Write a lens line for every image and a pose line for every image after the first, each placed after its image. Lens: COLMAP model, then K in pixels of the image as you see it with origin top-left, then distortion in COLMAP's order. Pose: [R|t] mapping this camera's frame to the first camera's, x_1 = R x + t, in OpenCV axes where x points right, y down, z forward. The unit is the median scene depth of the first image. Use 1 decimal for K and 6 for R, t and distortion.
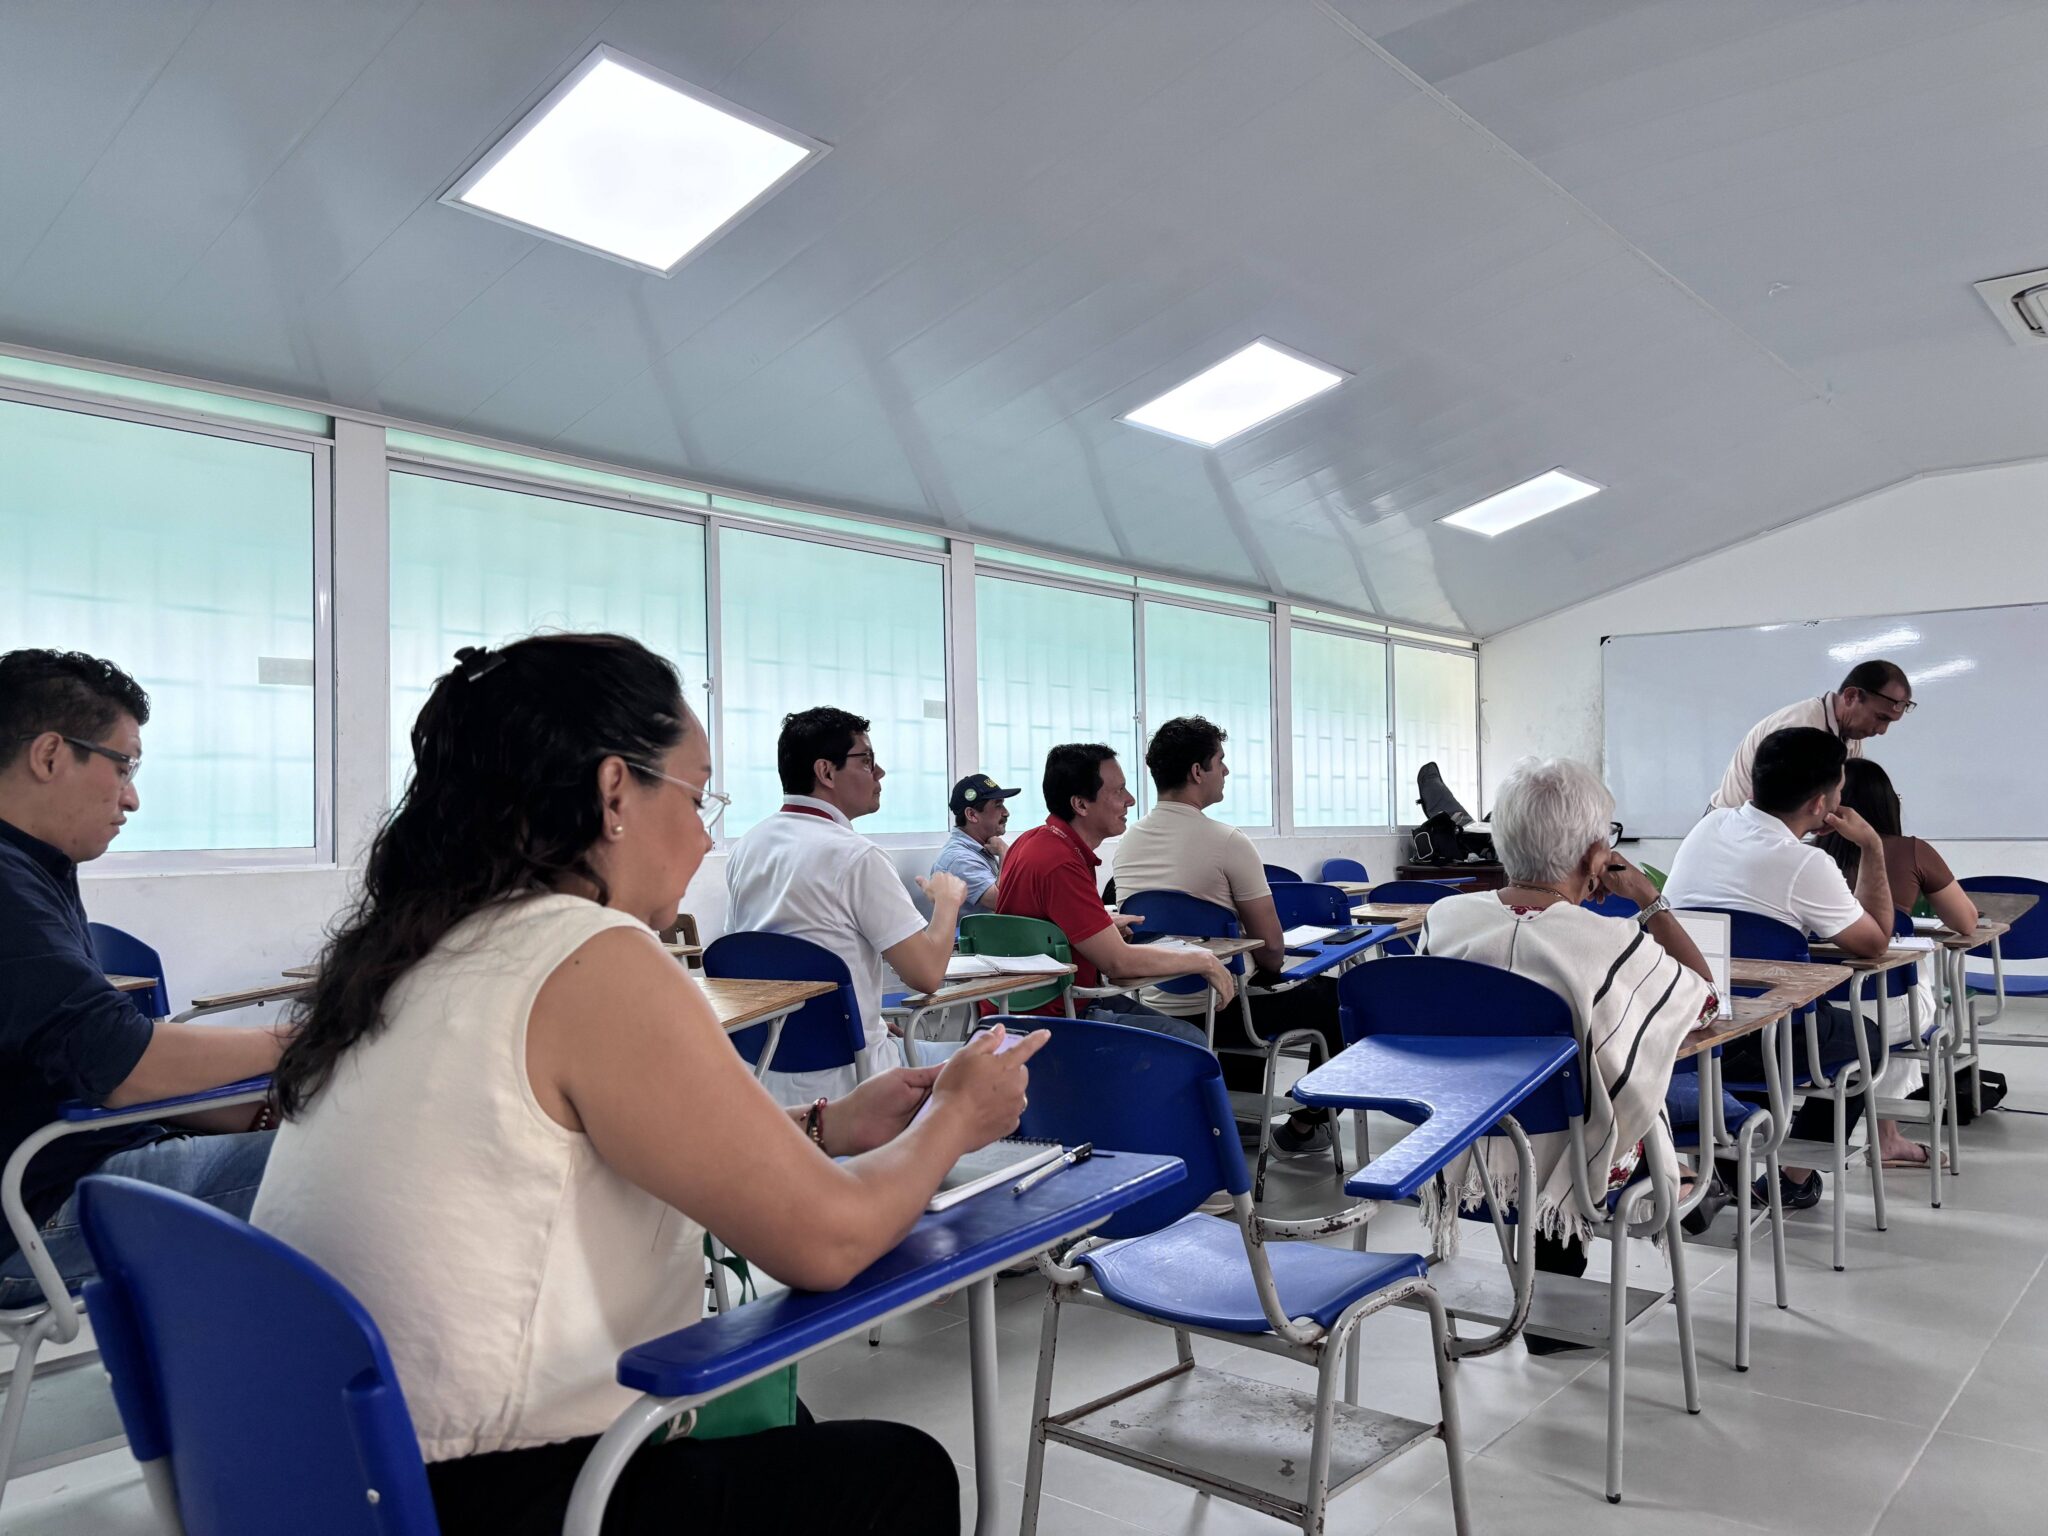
lens RADIAL K [[1570.5, 0, 1016.8], [0, 1570.5, 787.4], [0, 0, 1]] dist [0.051386, -0.046209]
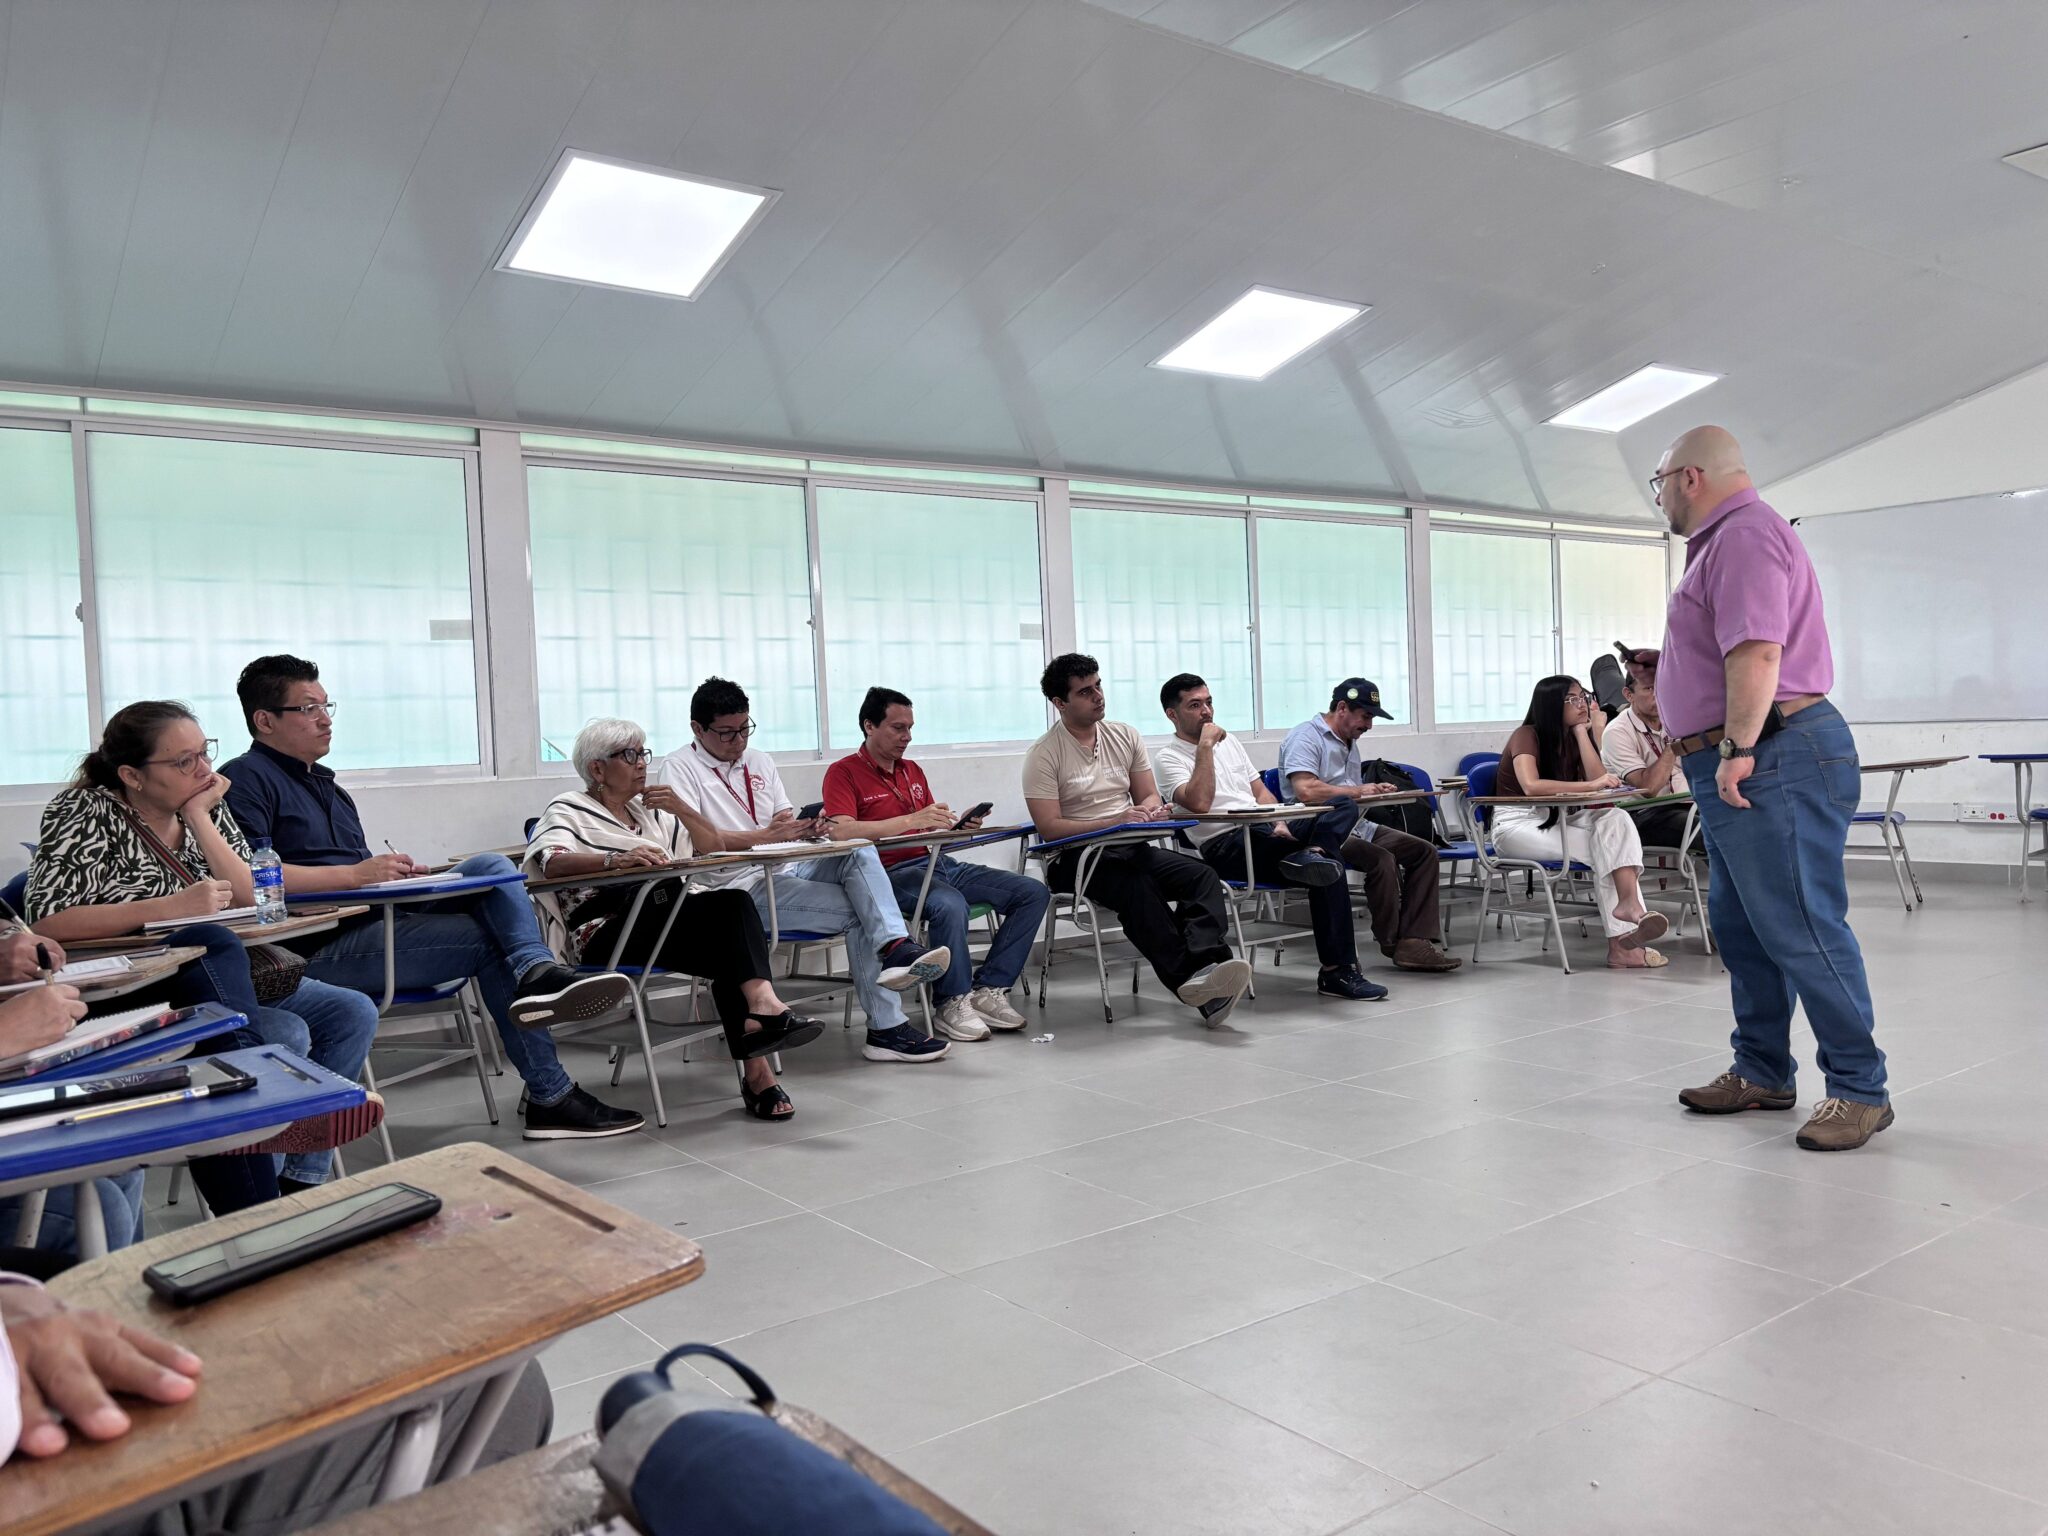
lens RADIAL K [[1587.9, 0, 1032.0], [0, 1587.9, 781.3], [0, 0, 1]] dist [0.091601, -0.113917]
pose [[0.970885, -0.019323, -0.238765, 0.217934], [0.032926, 0.998045, 0.053116, -0.002259], [0.237272, -0.059431, 0.969624, -0.120498]]
